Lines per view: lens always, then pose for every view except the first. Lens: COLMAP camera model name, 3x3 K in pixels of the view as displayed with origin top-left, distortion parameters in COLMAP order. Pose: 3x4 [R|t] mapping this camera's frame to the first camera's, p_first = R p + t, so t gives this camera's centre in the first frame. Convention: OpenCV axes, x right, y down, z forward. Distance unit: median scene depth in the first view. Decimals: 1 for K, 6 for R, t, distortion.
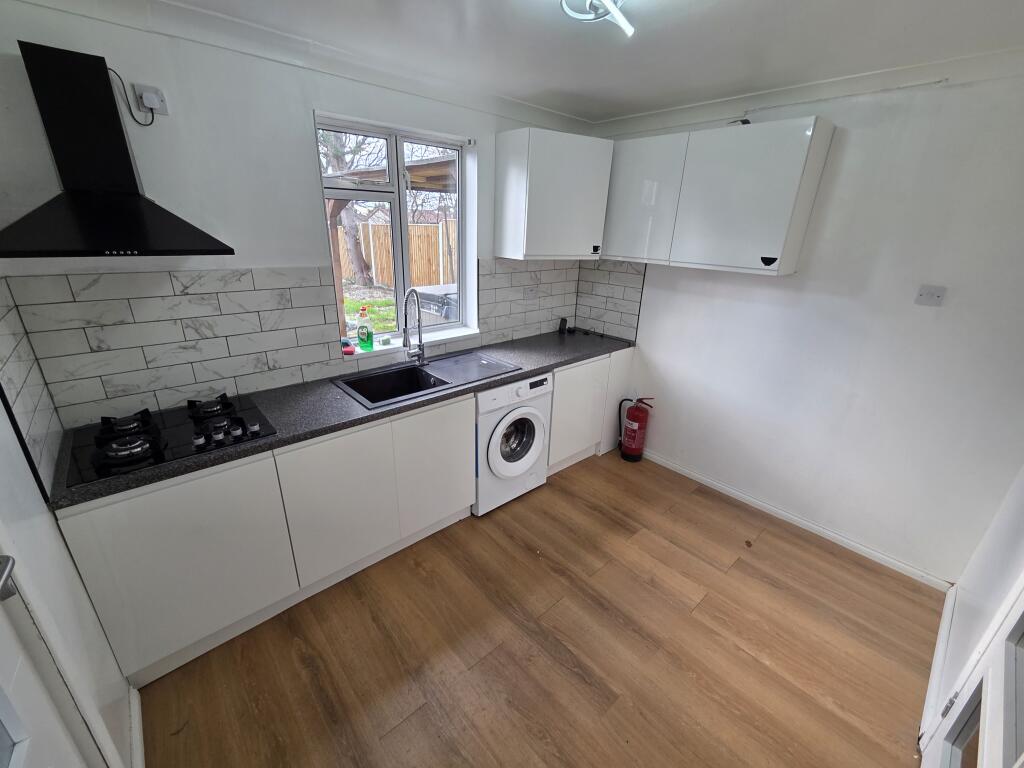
lens RADIAL K [[419.2, 0, 505.1], [0, 419.2, 384.3], [0, 0, 1]] dist [0.004582, 0.000054]
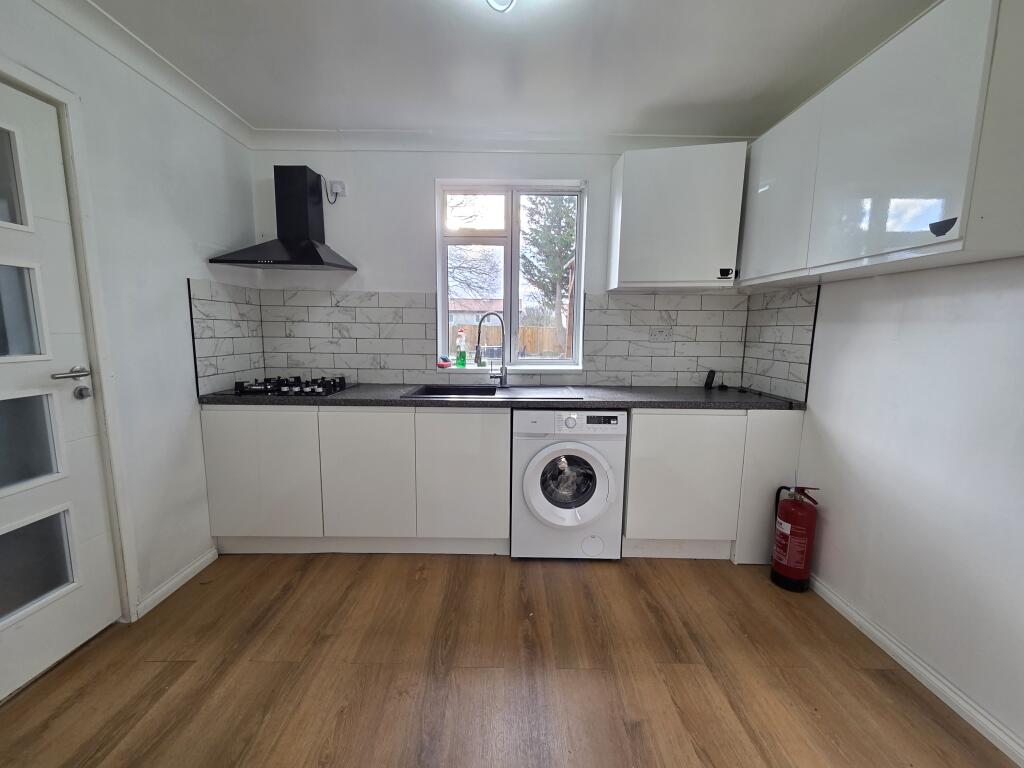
lens RADIAL K [[419.2, 0, 509.2], [0, 419.2, 384.9], [0, 0, 1]] dist [0.004582, 0.000054]
pose [[0.752733, 0.071194, -0.654465, 0.464094], [-0.226464, 0.961466, -0.155877, 0.099000], [0.618148, 0.265546, 0.739850, 0.233414]]
